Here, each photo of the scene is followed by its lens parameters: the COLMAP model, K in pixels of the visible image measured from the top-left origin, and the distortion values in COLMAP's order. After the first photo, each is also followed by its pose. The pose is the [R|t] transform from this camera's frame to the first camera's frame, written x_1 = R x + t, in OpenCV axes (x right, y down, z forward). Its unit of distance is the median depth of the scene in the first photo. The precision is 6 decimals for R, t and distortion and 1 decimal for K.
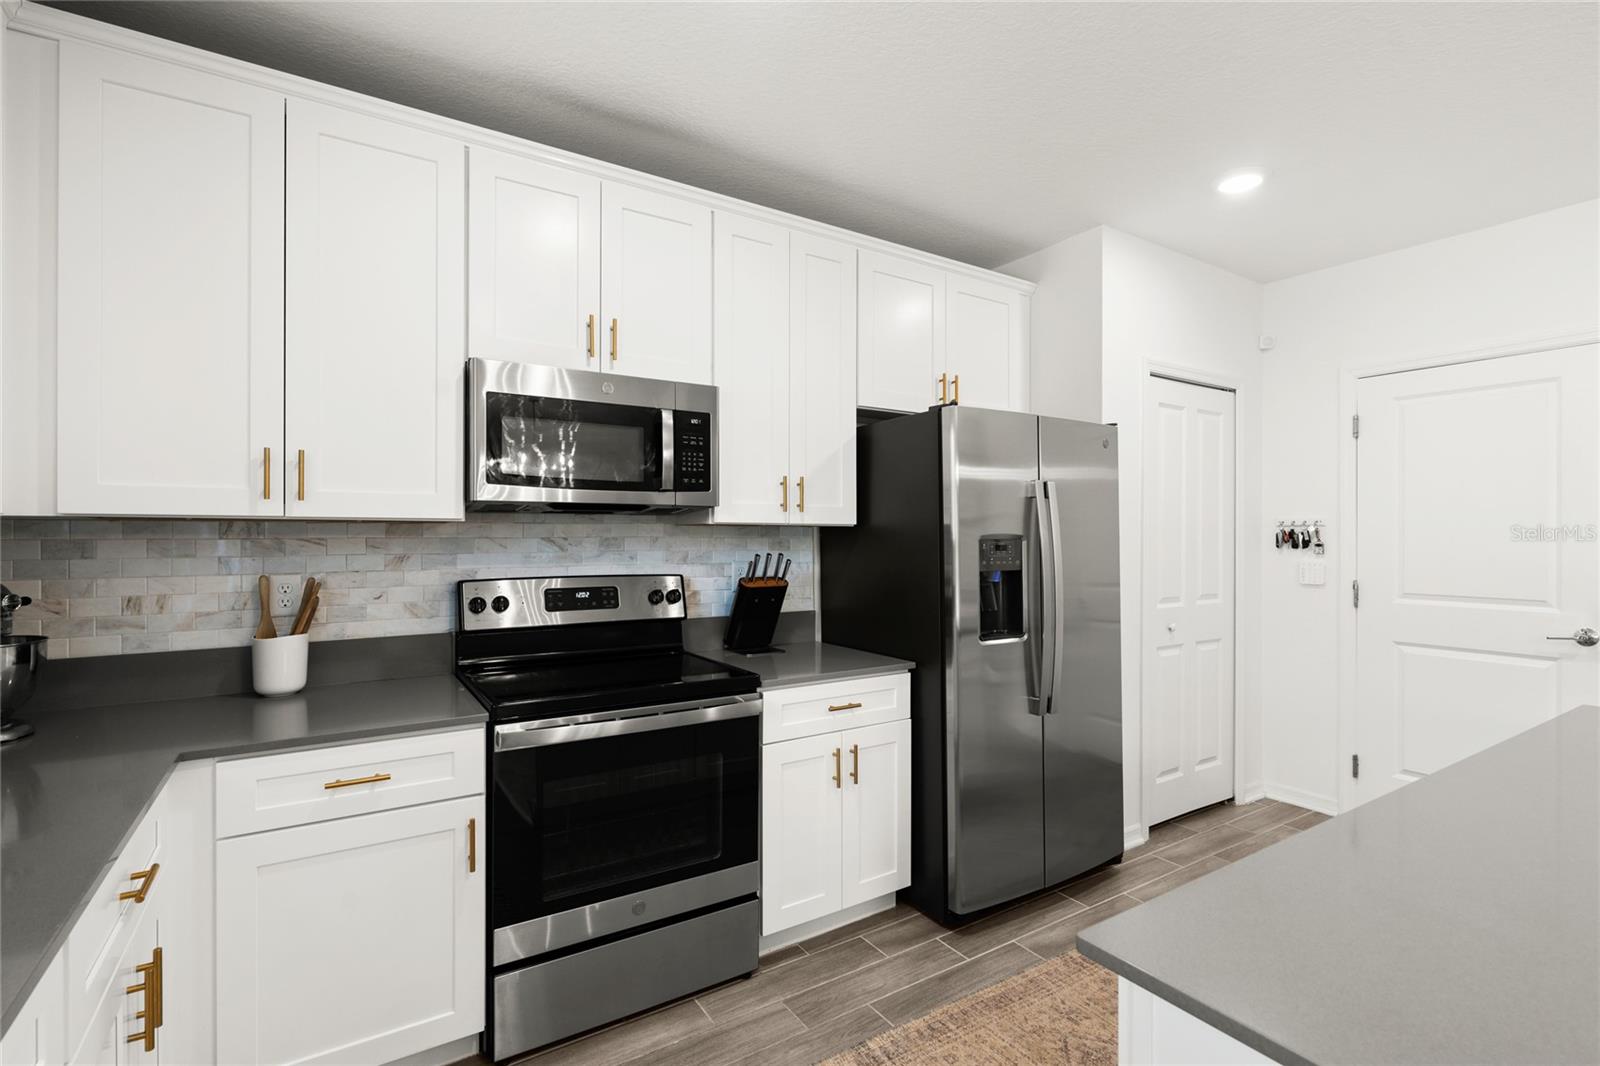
lens RADIAL K [[744.3, 0, 805.5], [0, 744.3, 533.1], [0, 0, 1]] dist [-0.001804, -0.000329]
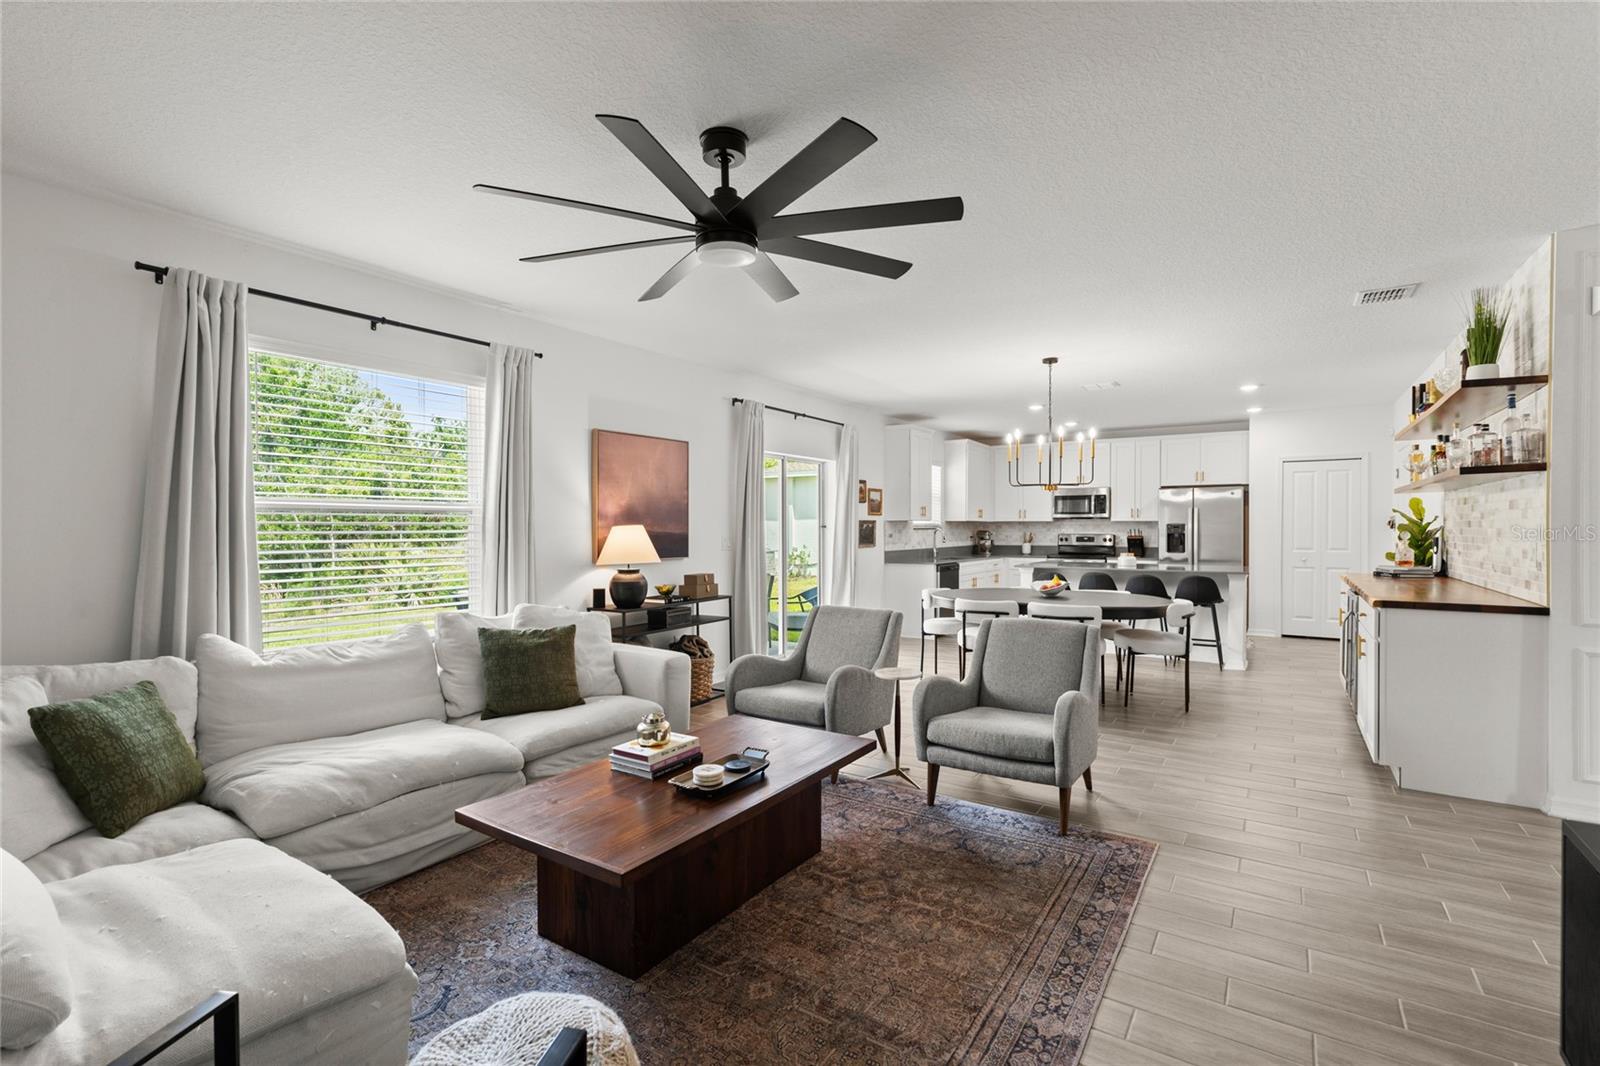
lens RADIAL K [[722.0, 0, 808.9], [0, 722.0, 530.9], [0, 0, 1]] dist [0.001810, 0.000398]
pose [[0.404061, 0.002102, -0.914730, 3.002397], [0.002503, 0.999991, 0.003403, 0.023886], [0.914729, -0.003664, 0.404052, -2.224557]]
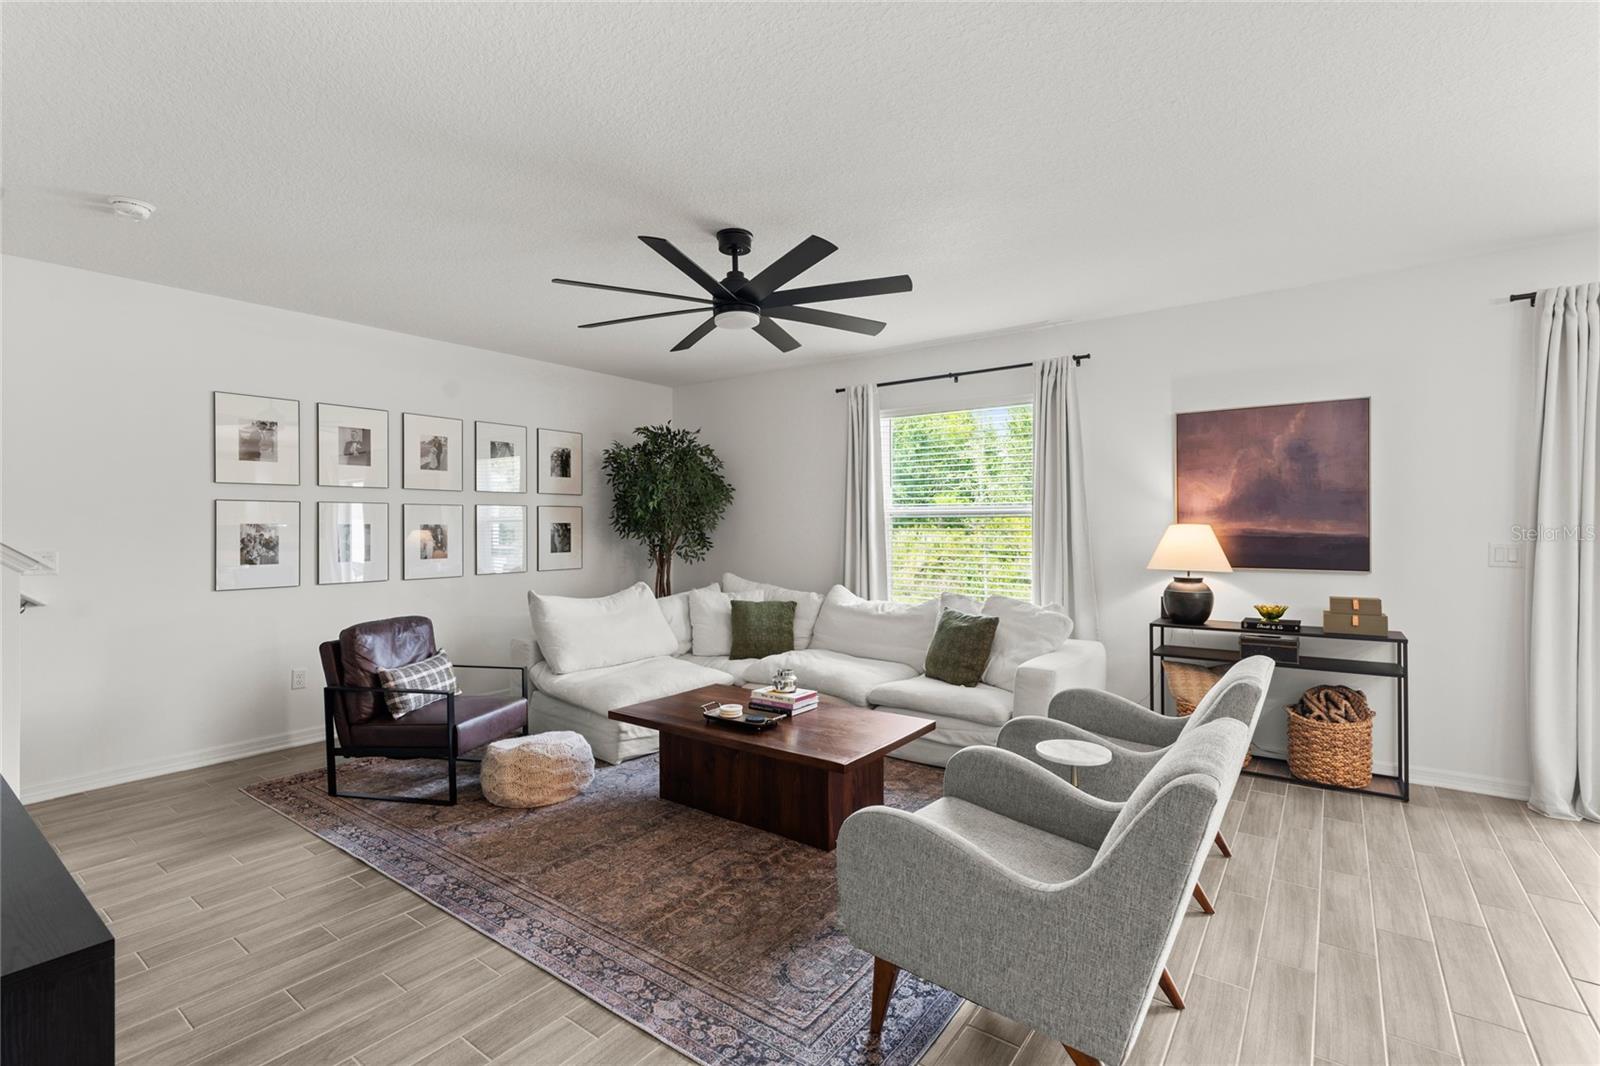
lens RADIAL K [[722.0, 0, 808.9], [0, 722.0, 530.9], [0, 0, 1]] dist [0.001810, 0.000398]
pose [[-0.933190, 0.002569, -0.359375, 2.352641], [-0.000289, 0.999969, 0.007896, 0.015143], [0.359384, 0.007472, -0.933160, -0.554540]]
